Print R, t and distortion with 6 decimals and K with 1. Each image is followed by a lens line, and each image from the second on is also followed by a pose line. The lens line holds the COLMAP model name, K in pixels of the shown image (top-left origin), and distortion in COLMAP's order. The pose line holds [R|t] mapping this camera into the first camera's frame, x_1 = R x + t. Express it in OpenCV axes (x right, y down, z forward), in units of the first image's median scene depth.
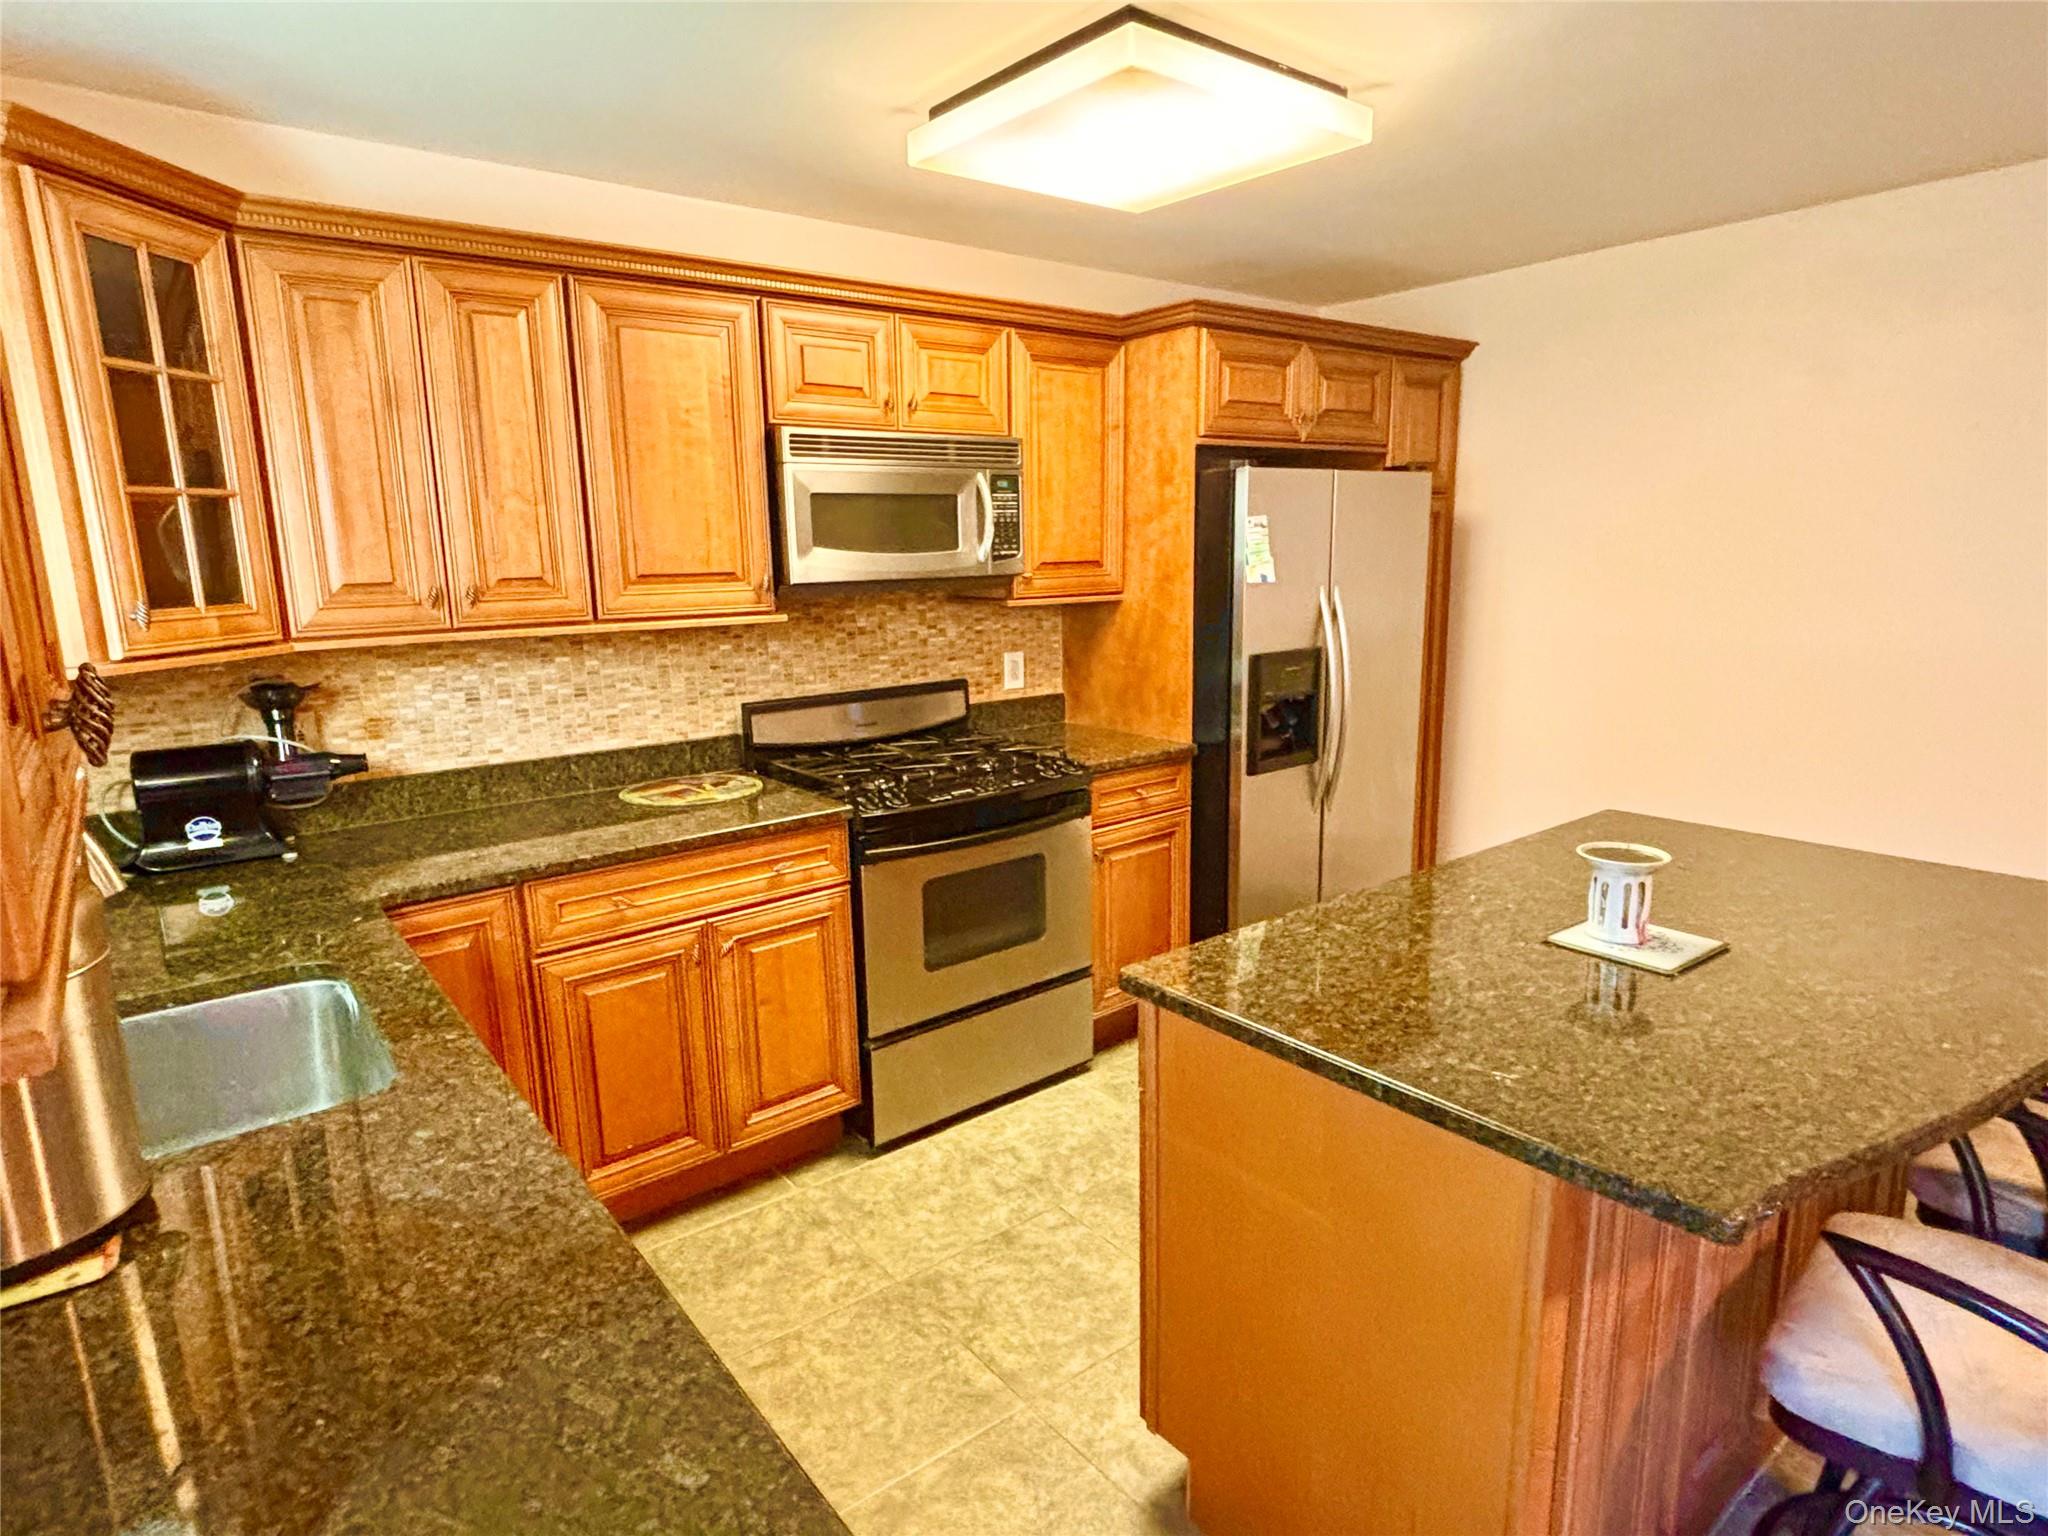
lens RADIAL K [[1129.1, 0, 998.0], [0, 1129.1, 762.4], [0, 0, 1]] dist [0.084475, -0.108225]
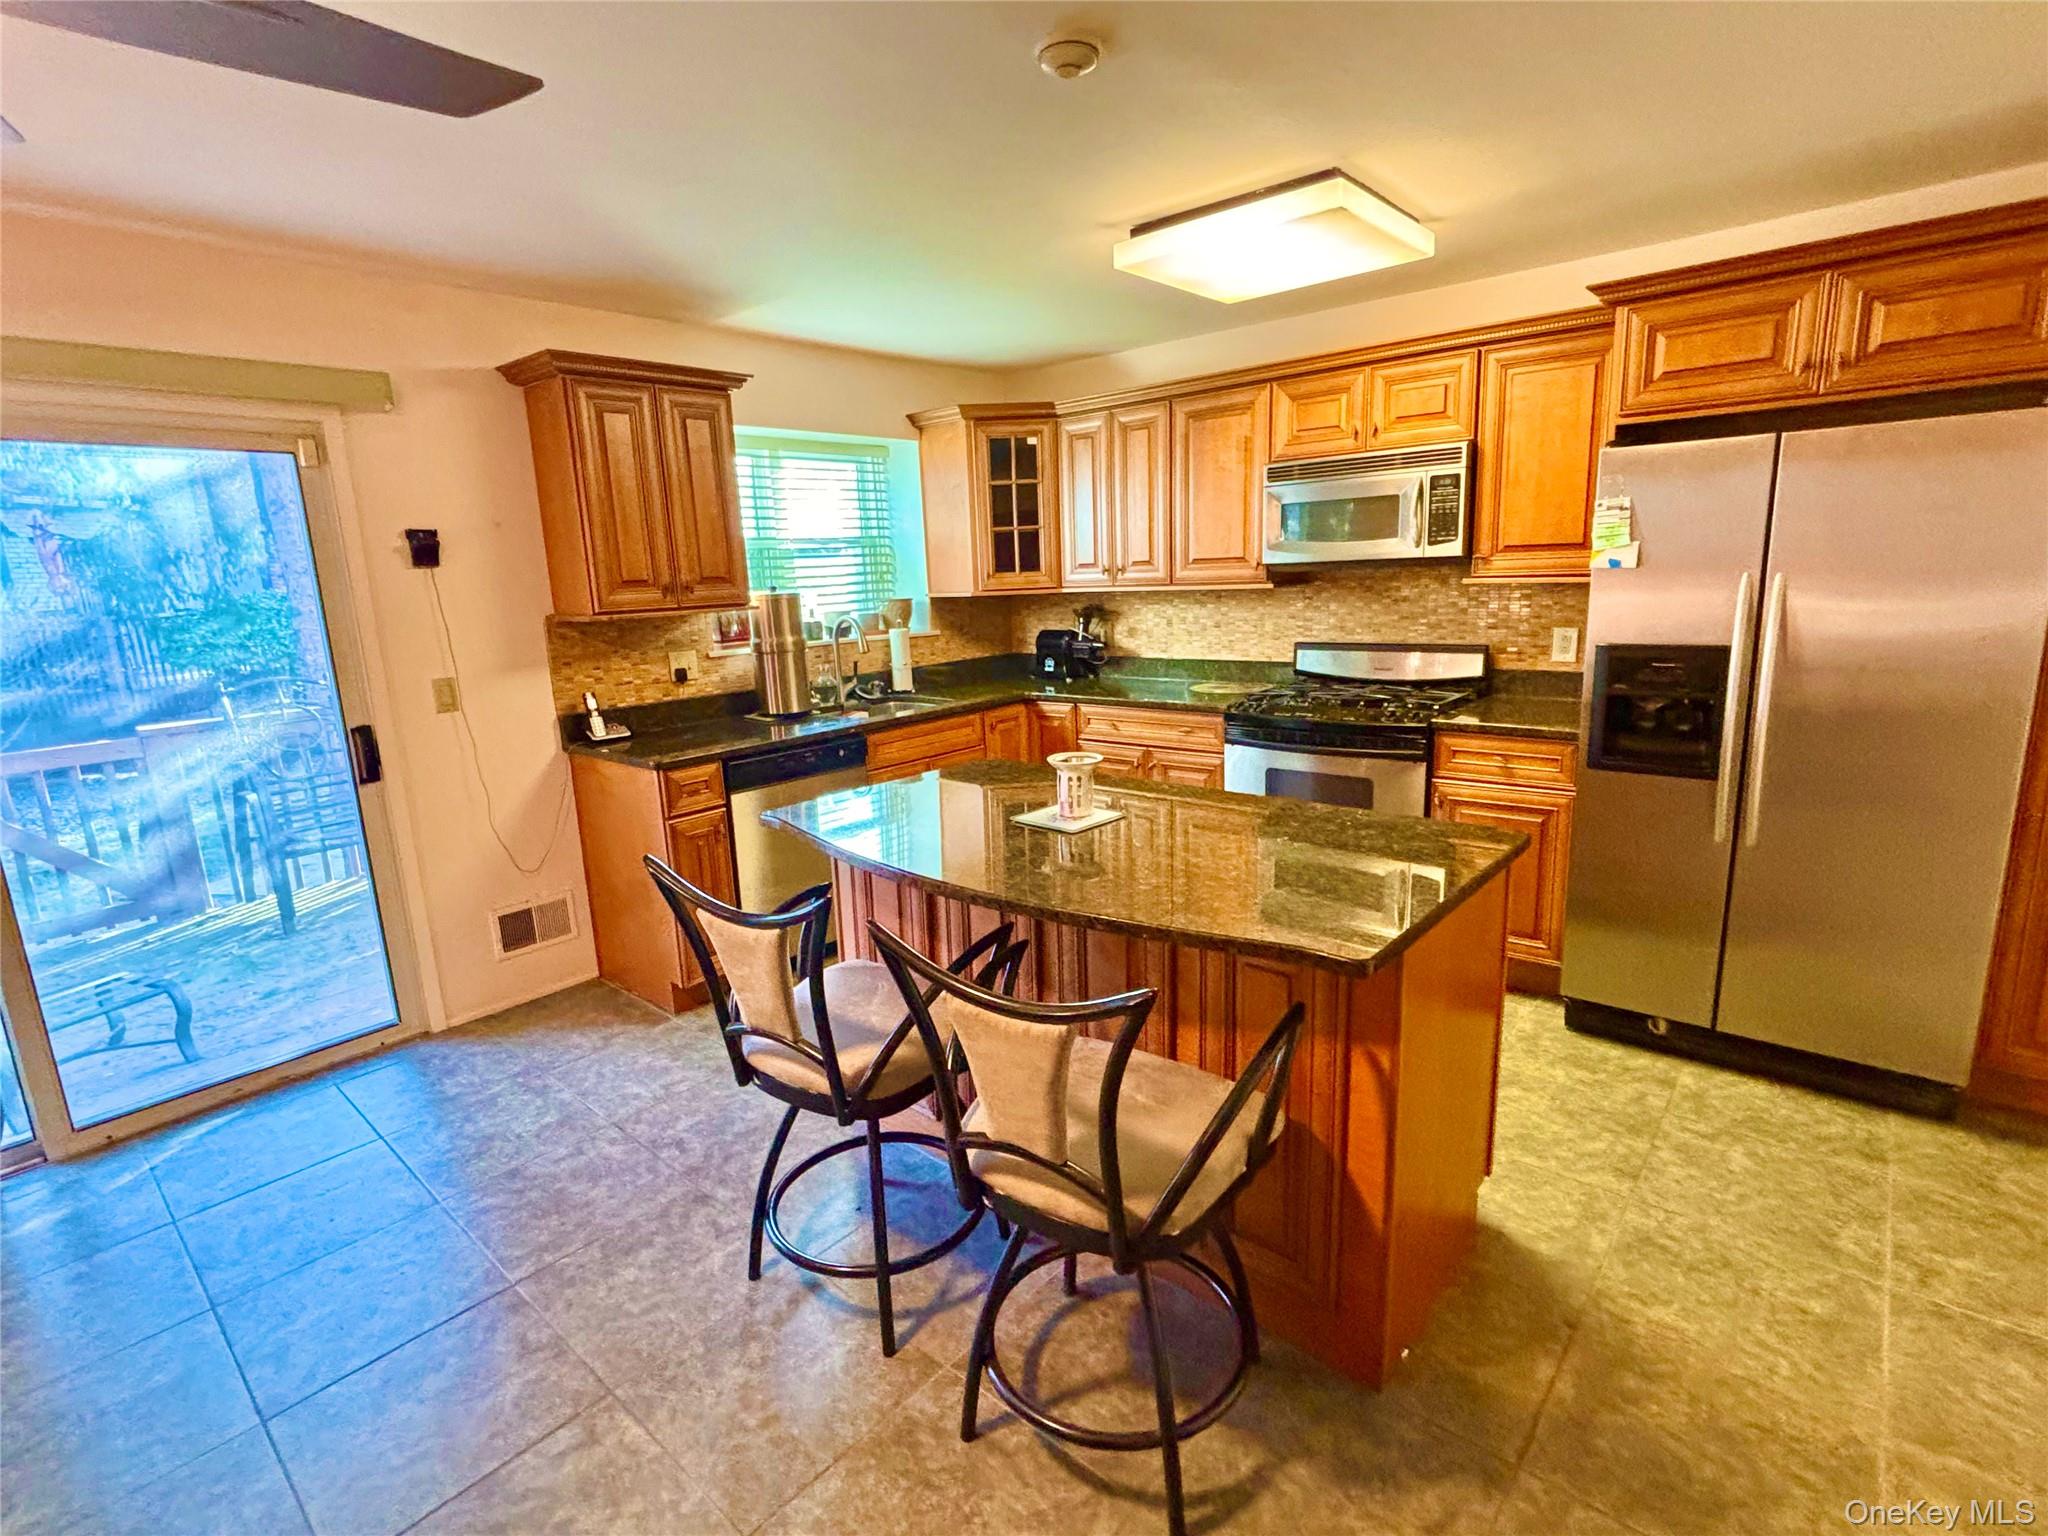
lens RADIAL K [[972.6, 0, 1024.0], [0, 972.6, 768.0], [0, 0, 1]] dist [0.016603, -0.016402]
pose [[0.192263, 0.212336, -0.958096, 0.981672], [-0.151107, 0.971073, 0.184889, -0.072730], [0.969640, 0.109228, 0.218787, 0.365156]]
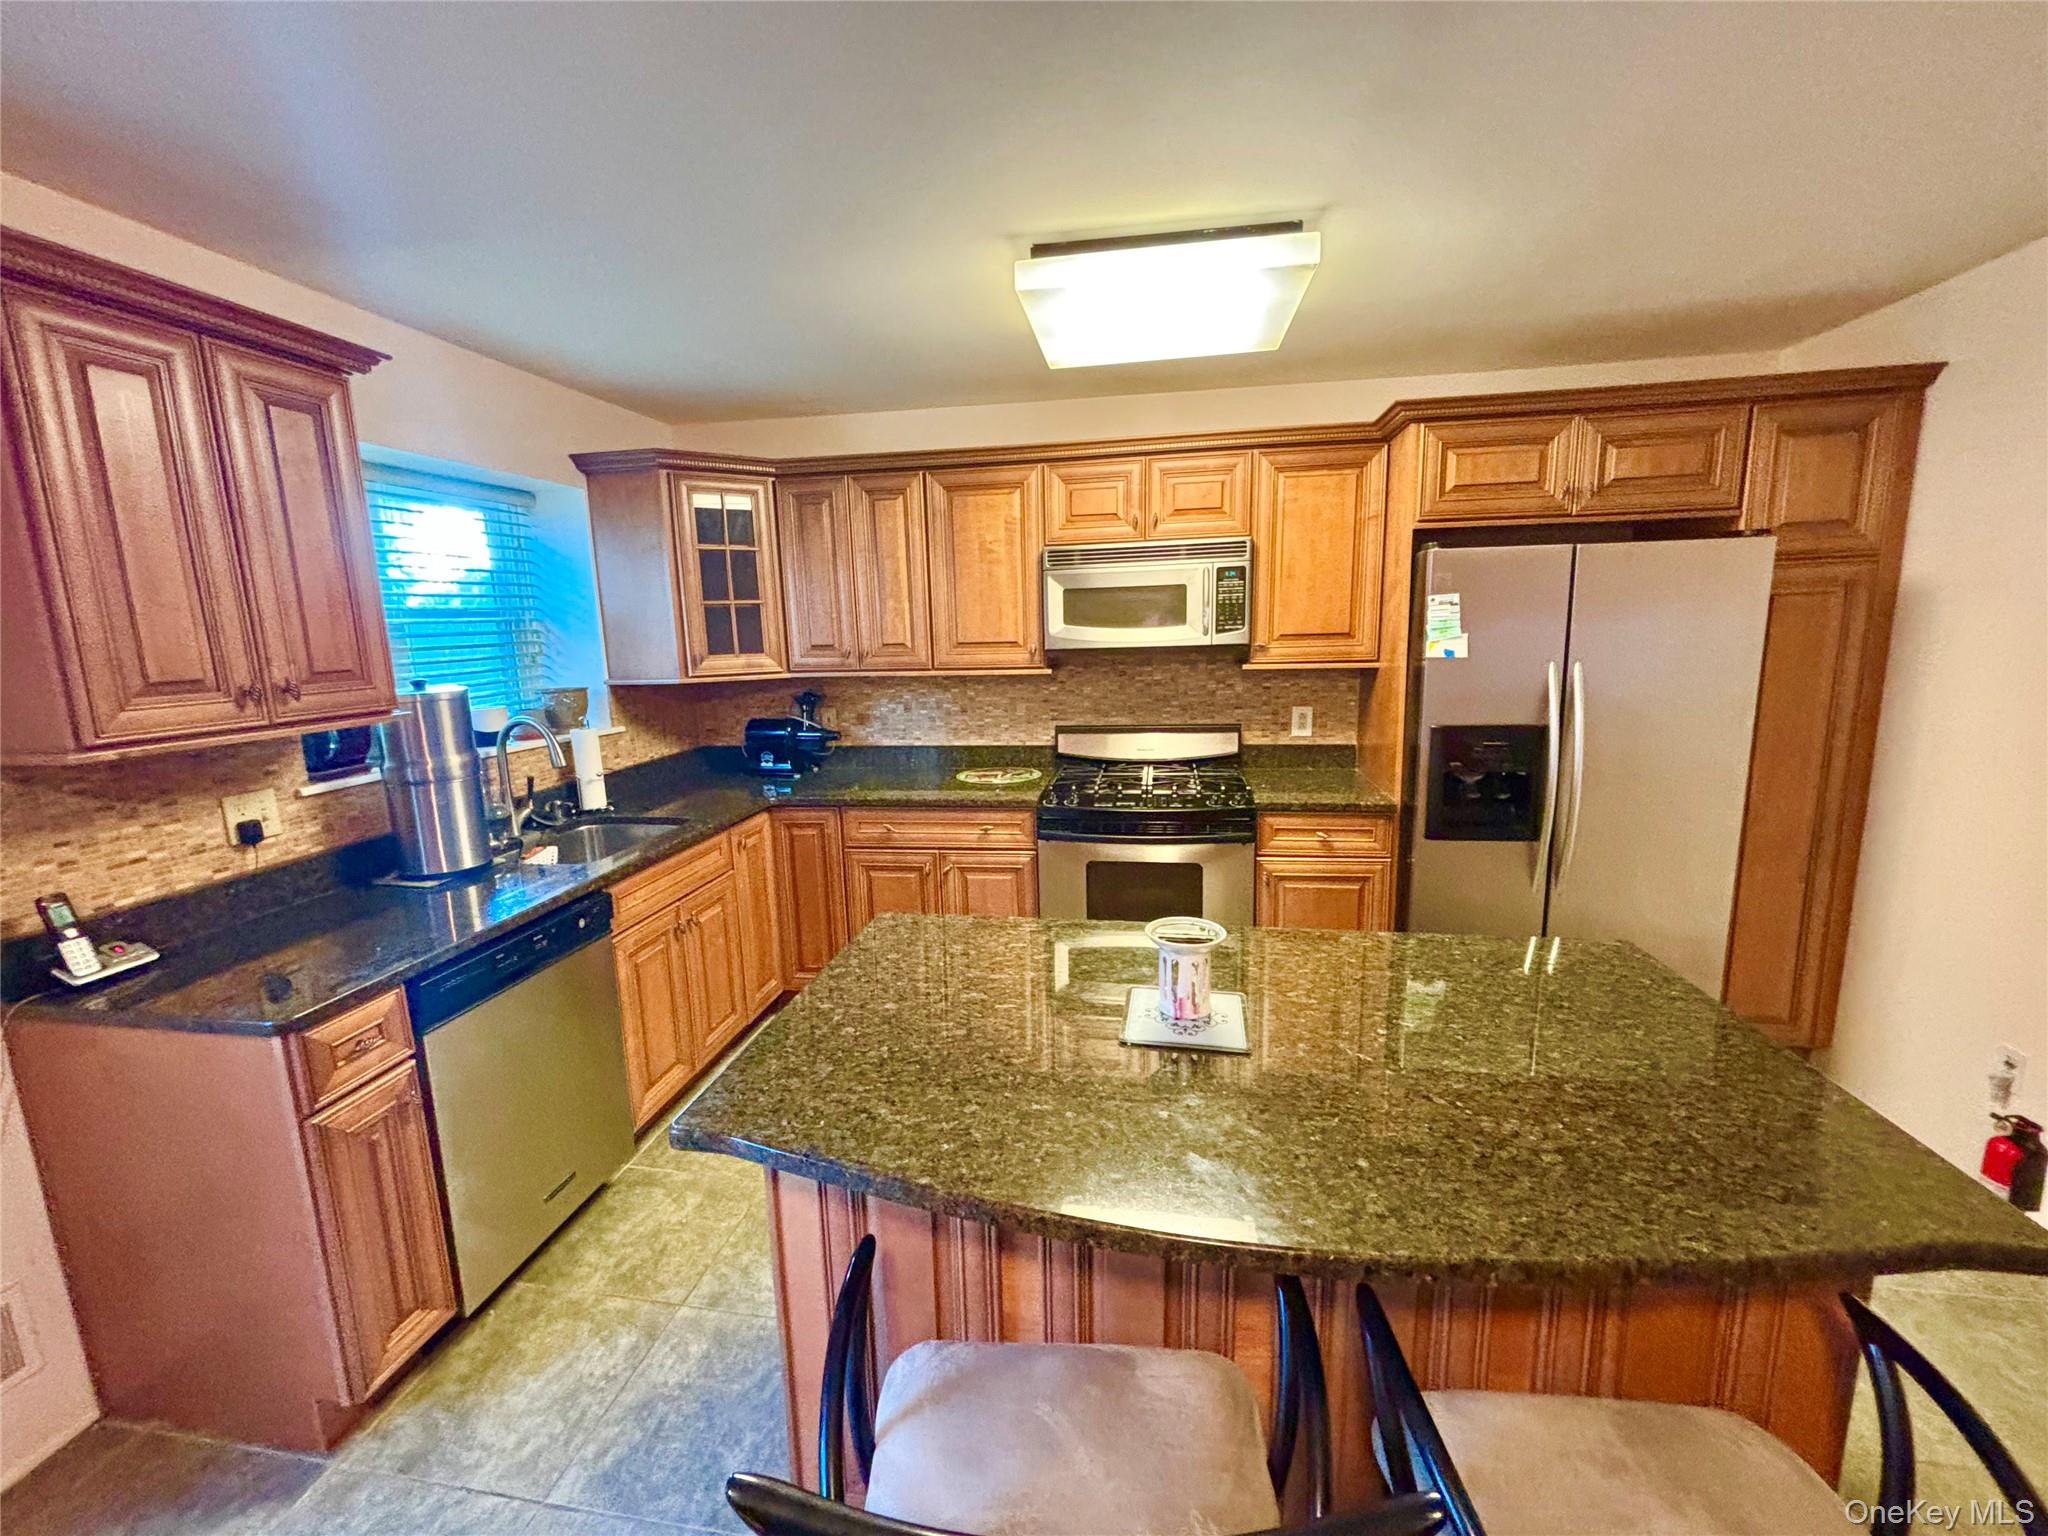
lens RADIAL K [[829.8, 0, 1018.2], [0, 829.8, 770.7], [0, 0, 1]] dist [0.000922, -0.000025]
pose [[0.674796, 0.131765, -0.726146, 0.548341], [-0.127446, 0.989956, 0.061201, -0.052644], [0.726917, 0.051246, 0.684811, 0.197649]]
